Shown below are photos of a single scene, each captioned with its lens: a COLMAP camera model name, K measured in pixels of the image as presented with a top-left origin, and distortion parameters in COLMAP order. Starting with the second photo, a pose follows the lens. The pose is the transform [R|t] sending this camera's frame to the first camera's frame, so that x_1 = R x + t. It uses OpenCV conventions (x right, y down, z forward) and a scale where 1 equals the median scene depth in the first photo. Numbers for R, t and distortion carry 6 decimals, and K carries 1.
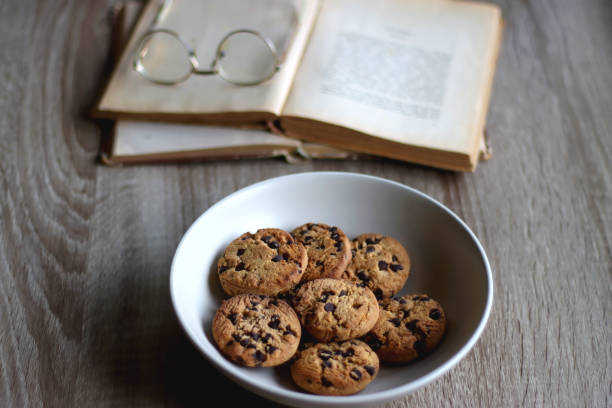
lens RADIAL K [[1595.2, 0, 306.0], [0, 1595.2, 204.0], [0, 0, 1]] dist [-0.122914, 0.066448]
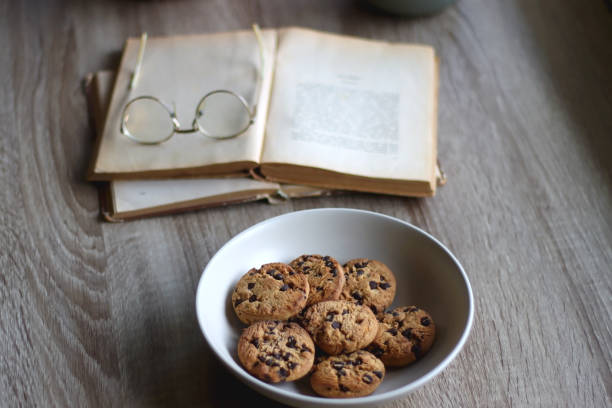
lens RADIAL K [[1755.8, 0, 306.0], [0, 1755.8, 204.0], [0, 0, 1]] dist [-0.147084, -0.308892]
pose [[0.990747, -0.097169, 0.094754, -0.108925], [0.098857, 0.995013, -0.013272, -0.007415], [-0.092992, 0.022516, 0.995412, -0.248885]]
